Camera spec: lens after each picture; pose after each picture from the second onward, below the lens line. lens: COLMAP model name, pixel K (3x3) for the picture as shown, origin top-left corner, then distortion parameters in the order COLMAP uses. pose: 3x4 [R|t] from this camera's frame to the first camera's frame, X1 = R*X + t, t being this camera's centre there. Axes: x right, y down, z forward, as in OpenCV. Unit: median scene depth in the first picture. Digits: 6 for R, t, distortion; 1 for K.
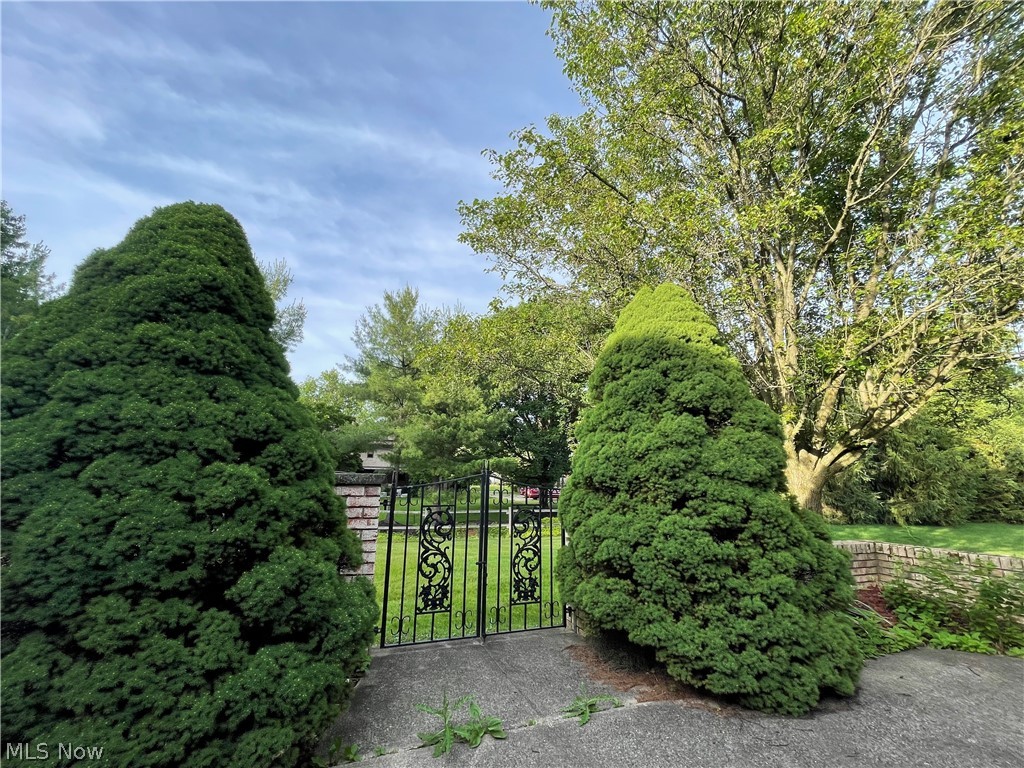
lens RADIAL K [[414.6, 0, 514.0], [0, 414.6, 381.9], [0, 0, 1]] dist [-0.001424, -0.000674]
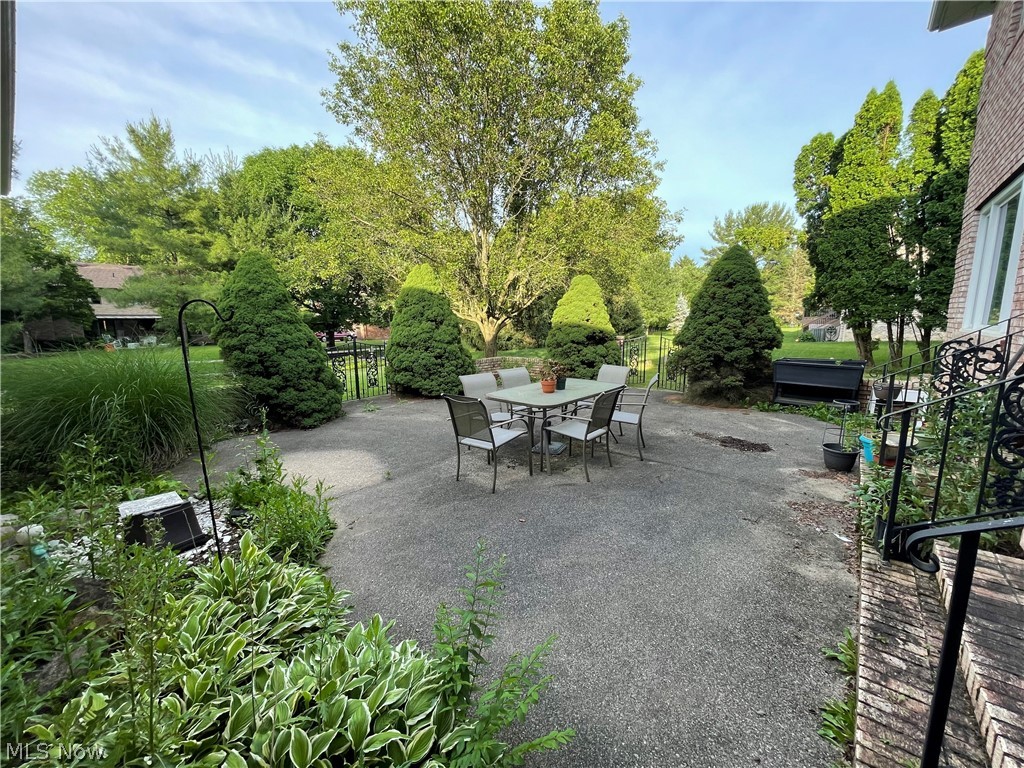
lens RADIAL K [[414.6, 0, 512.7], [0, 414.6, 383.7], [0, 0, 1]] dist [-0.001424, -0.000674]
pose [[0.866869, -0.103530, 0.487668, -0.497284], [-0.091945, 0.928218, 0.360497, -0.544066], [-0.489984, -0.357343, 0.795124, -1.586342]]
